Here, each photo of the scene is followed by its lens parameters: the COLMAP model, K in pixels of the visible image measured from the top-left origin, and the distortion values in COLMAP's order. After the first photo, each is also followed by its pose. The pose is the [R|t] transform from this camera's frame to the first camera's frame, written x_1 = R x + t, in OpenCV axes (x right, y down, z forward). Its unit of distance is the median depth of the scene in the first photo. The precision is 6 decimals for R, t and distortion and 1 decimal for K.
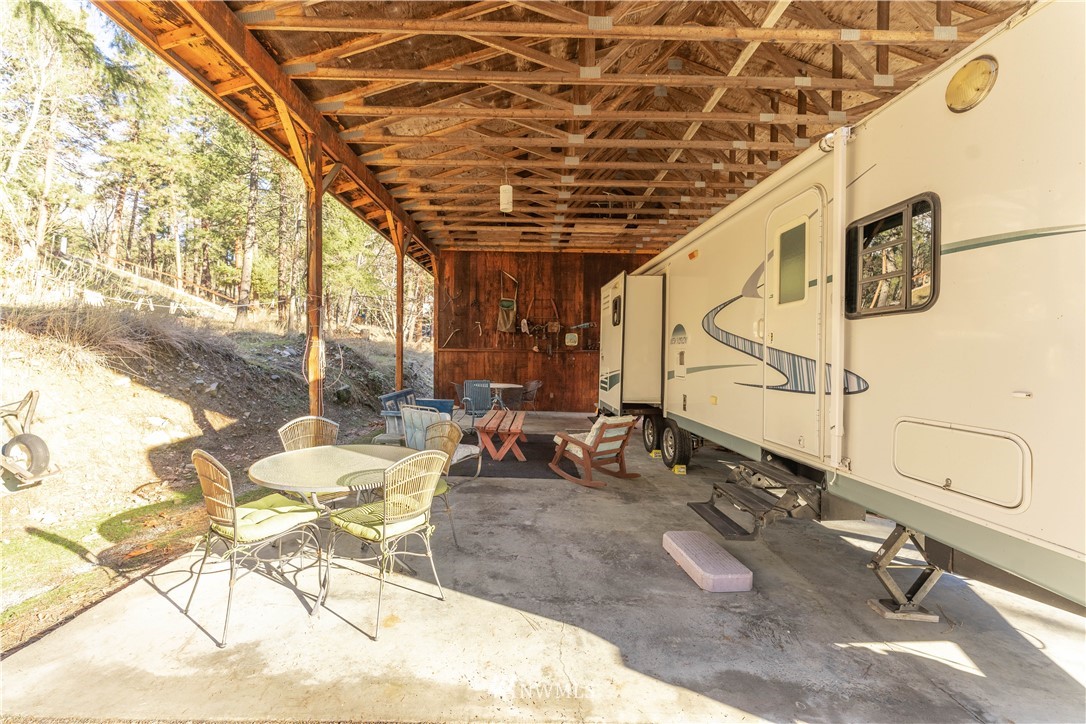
lens RADIAL K [[437.6, 0, 543.0], [0, 437.6, 362.0], [0, 0, 1]] dist [-0.000315, -0.000079]
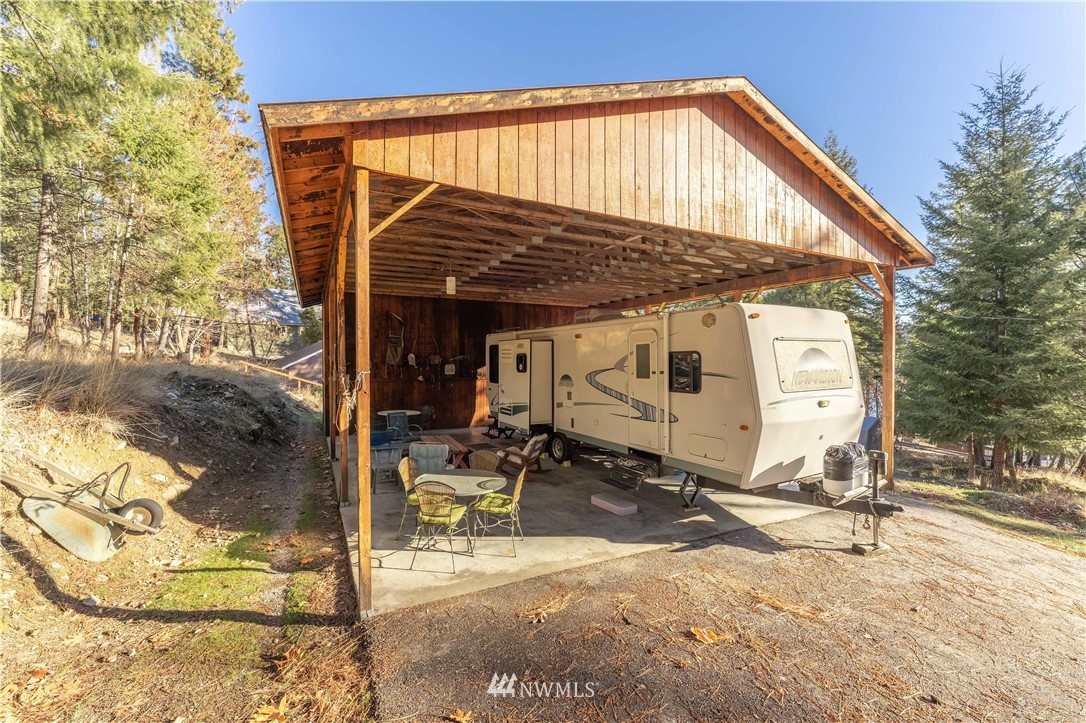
lens RADIAL K [[436.3, 0, 543.0], [0, 436.3, 361.5], [0, 0, 1]] dist [0.000826, -0.000187]
pose [[0.894083, -0.017611, 0.447554, -0.725370], [0.019663, 0.999807, 0.000060, -0.201174], [-0.447469, 0.008747, 0.894257, -0.608572]]
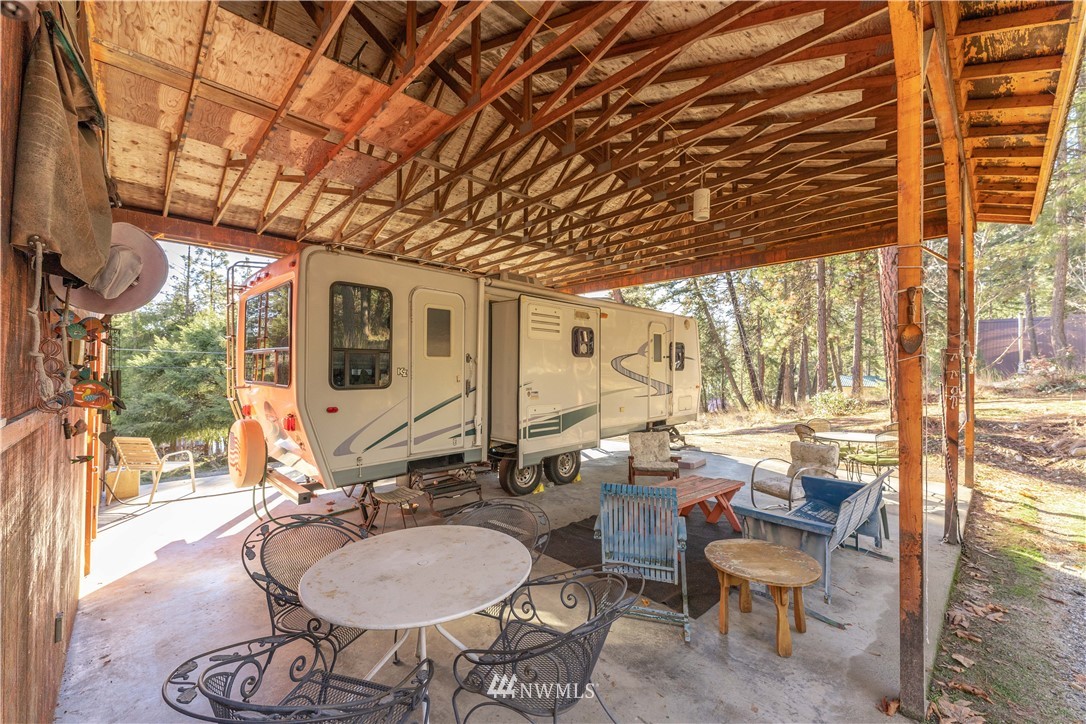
lens RADIAL K [[436.3, 0, 543.0], [0, 436.3, 362.0], [0, 0, 1]] dist [0.000826, -0.000187]
pose [[-0.674210, -0.006989, 0.738507, -0.801349], [-0.003929, 0.999975, 0.005877, -0.129953], [-0.738529, 0.001061, -0.674220, 2.876926]]
